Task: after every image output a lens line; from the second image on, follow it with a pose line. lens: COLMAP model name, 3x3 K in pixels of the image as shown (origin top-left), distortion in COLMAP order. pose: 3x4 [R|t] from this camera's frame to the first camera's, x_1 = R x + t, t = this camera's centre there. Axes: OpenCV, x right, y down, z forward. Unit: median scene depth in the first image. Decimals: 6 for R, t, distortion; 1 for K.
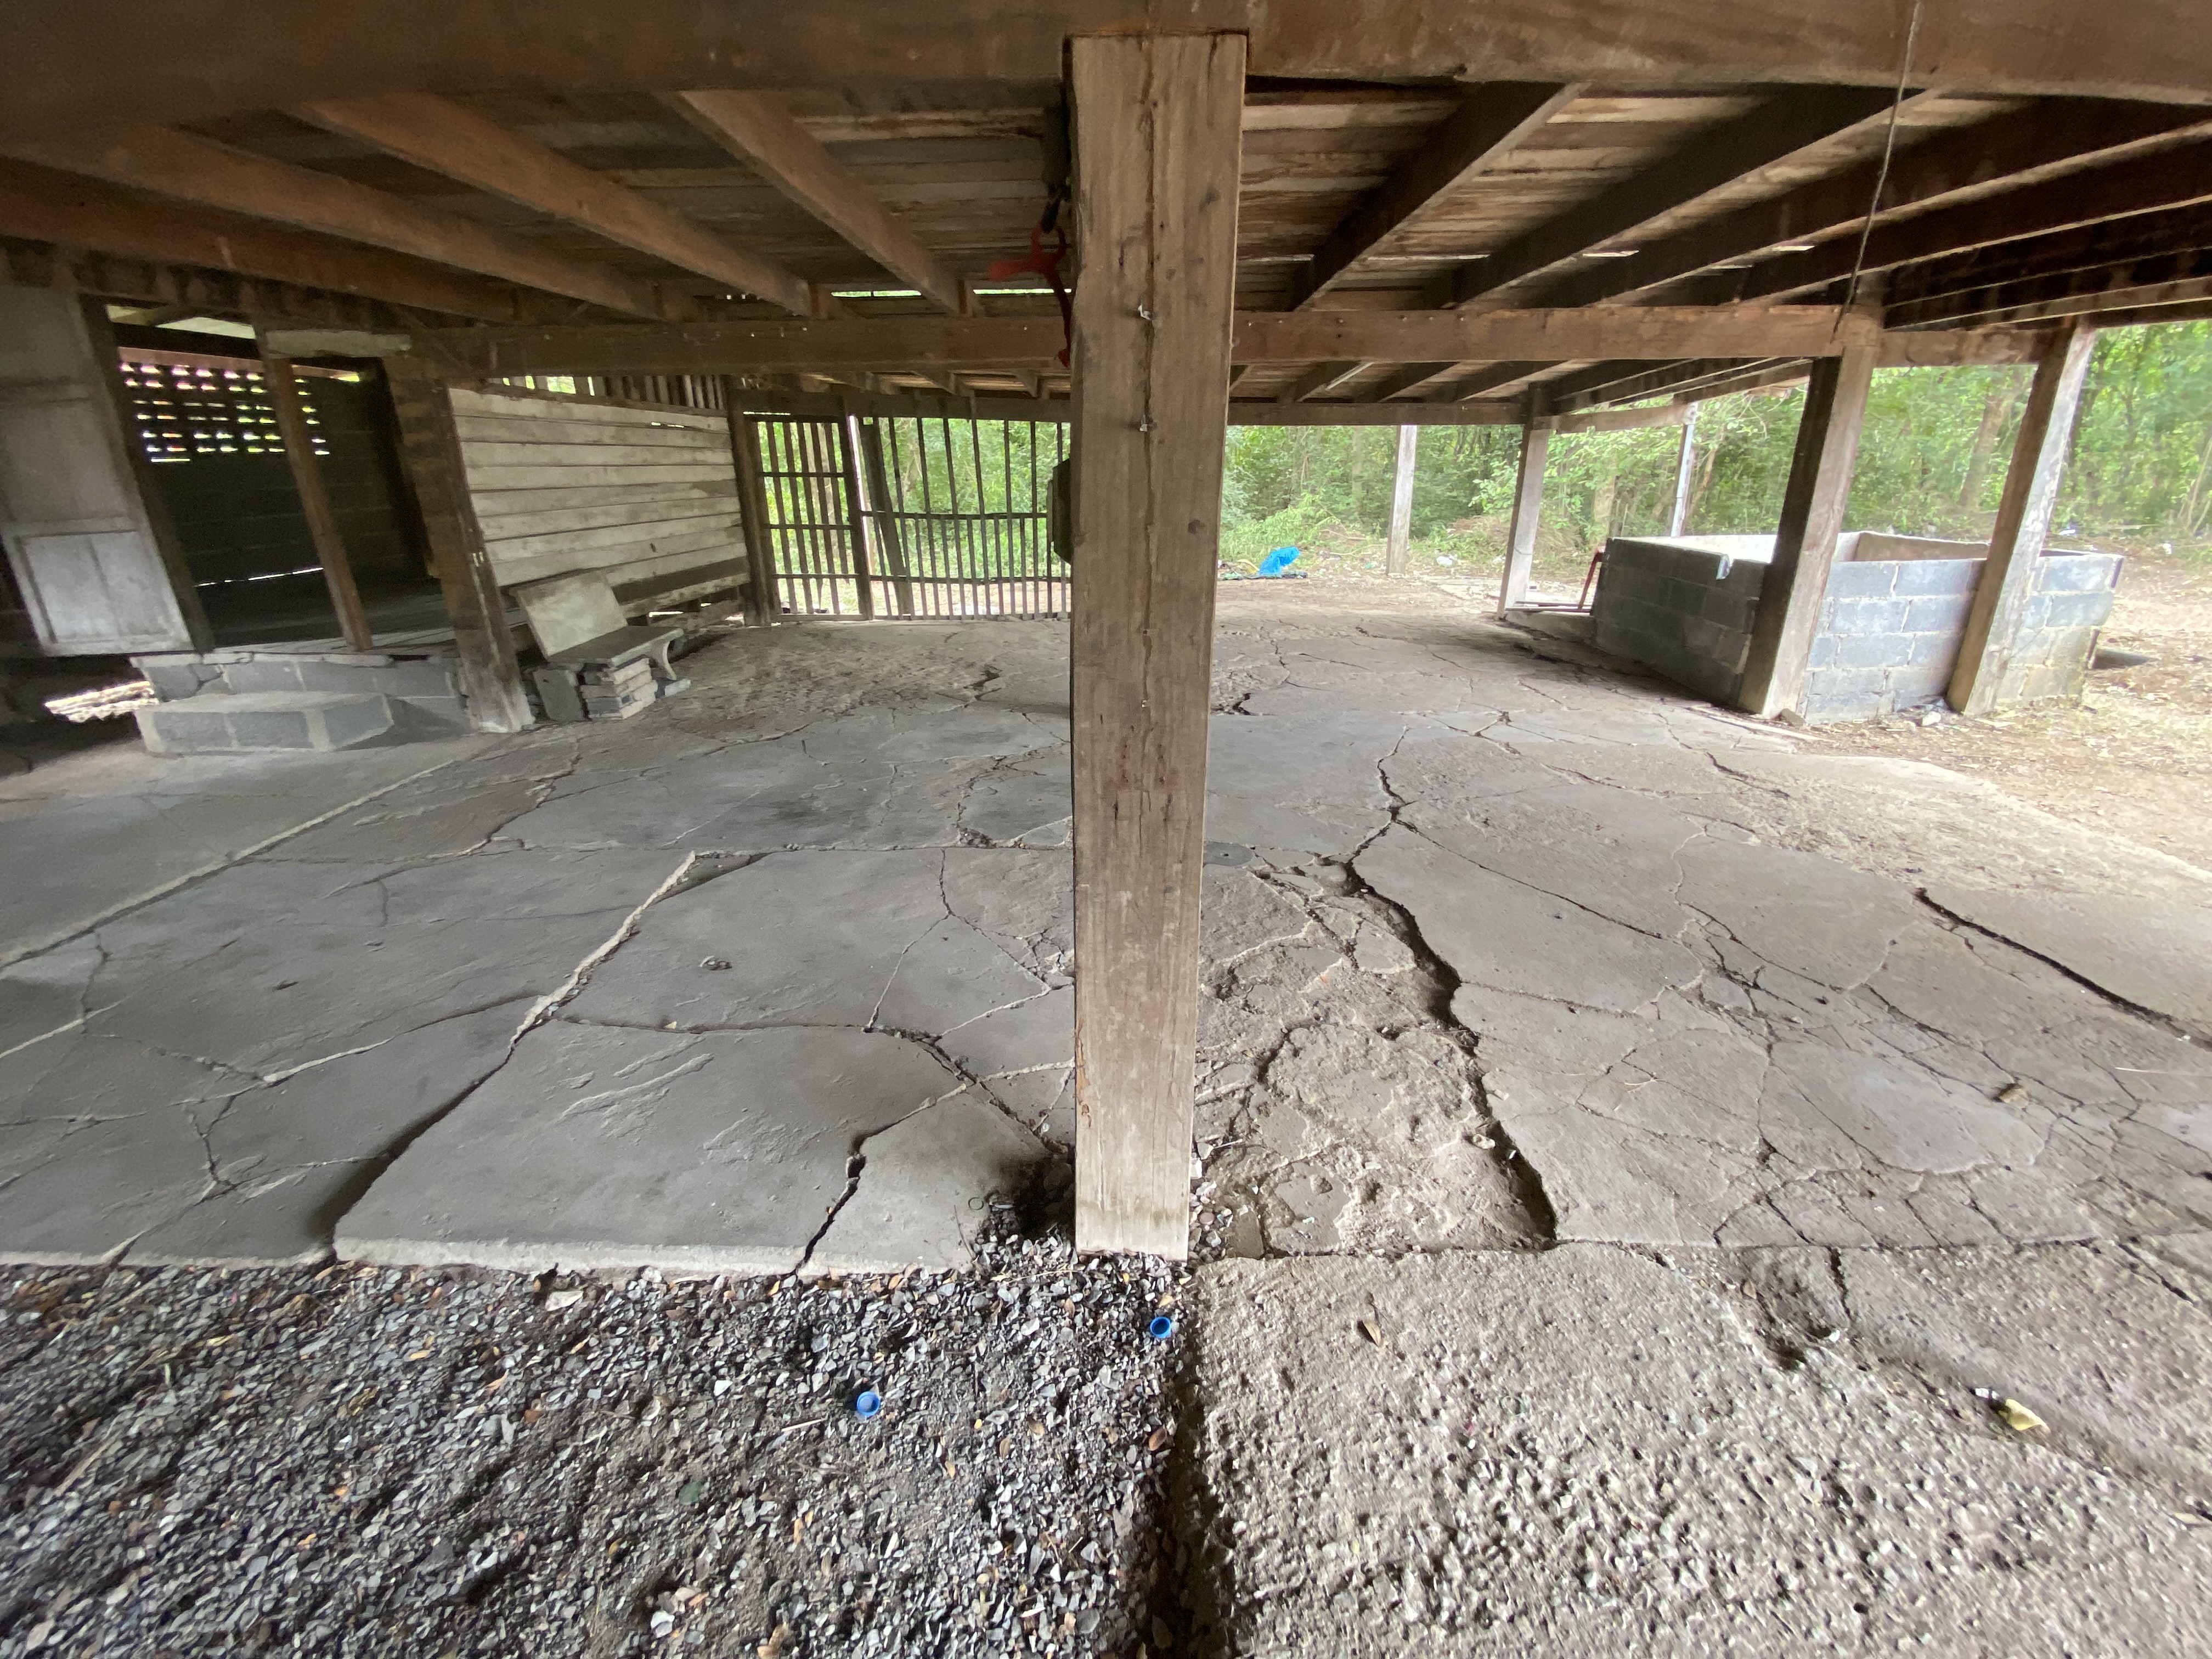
lens RADIAL K [[935.0, 0, 1107.2], [0, 935.0, 819.6], [0, 0, 1]] dist [0.021297, 0.000213]
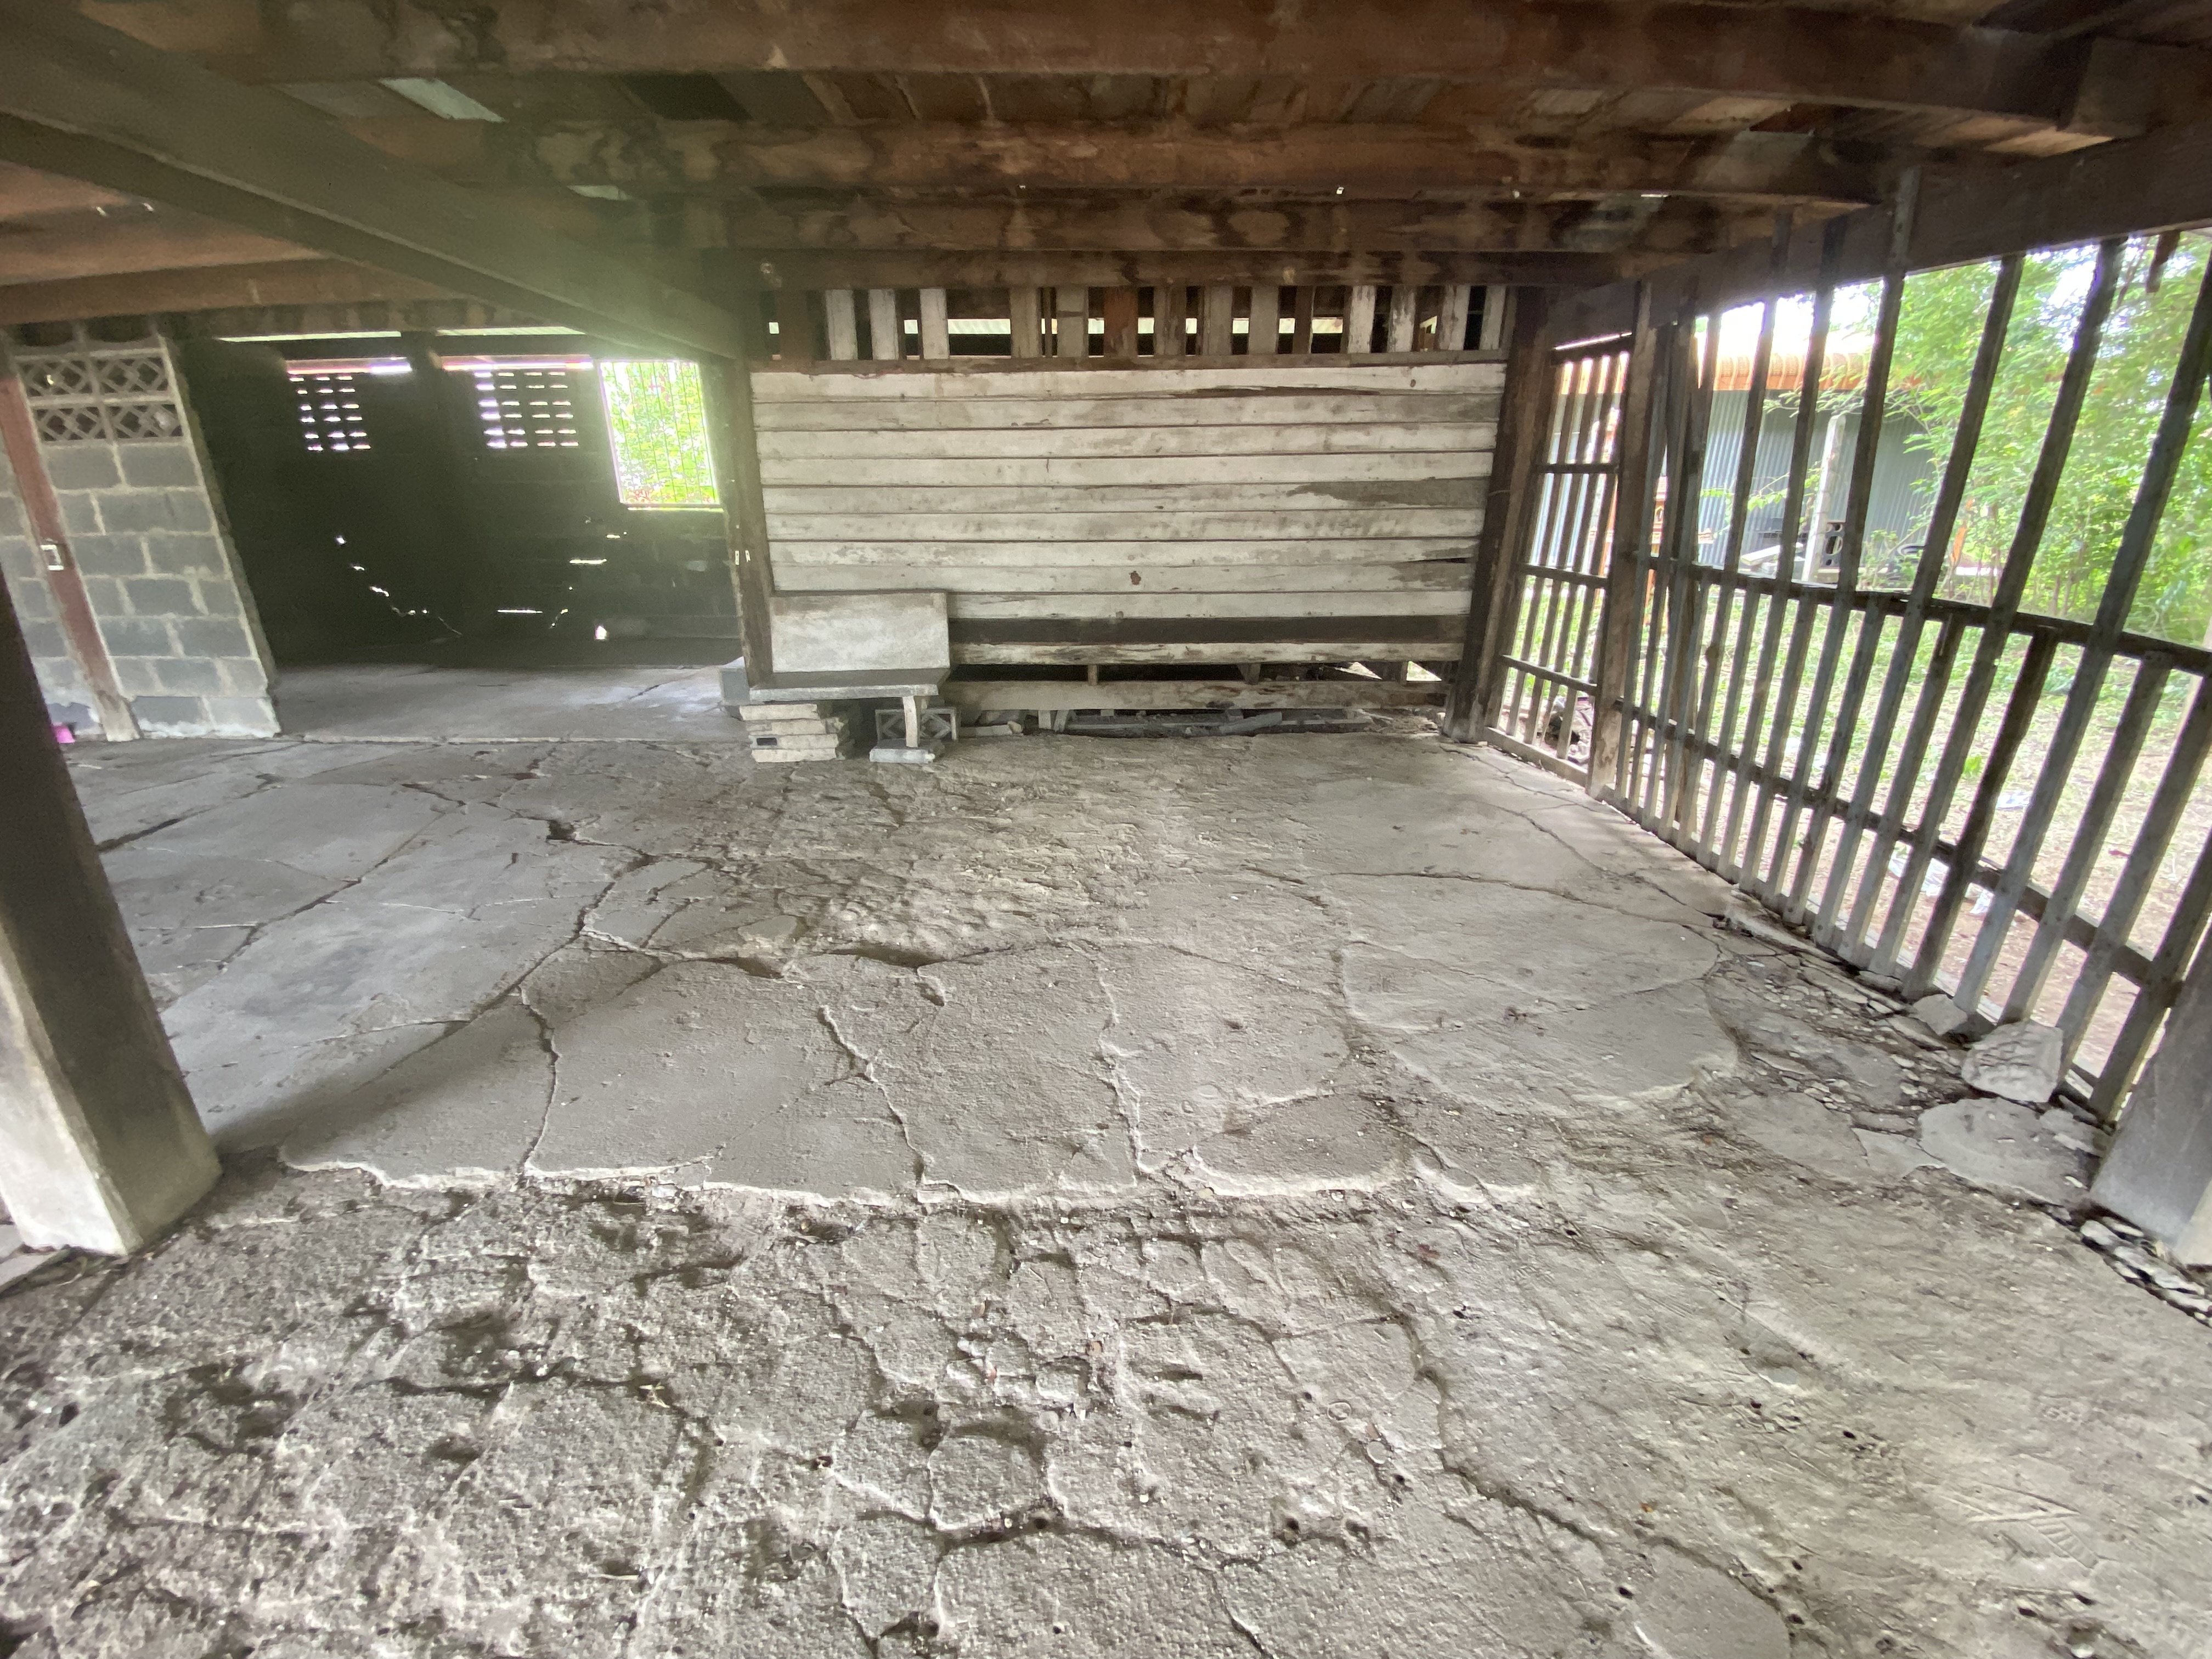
lens RADIAL K [[972.1, 0, 1105.6], [0, 972.1, 845.3], [0, 0, 1]] dist [0.018771, -0.000079]
pose [[0.003020, 0.356809, -0.934172, 0.263029], [-0.349650, 0.875588, 0.333302, -0.360740], [0.936875, 0.325627, 0.127402, 0.991369]]
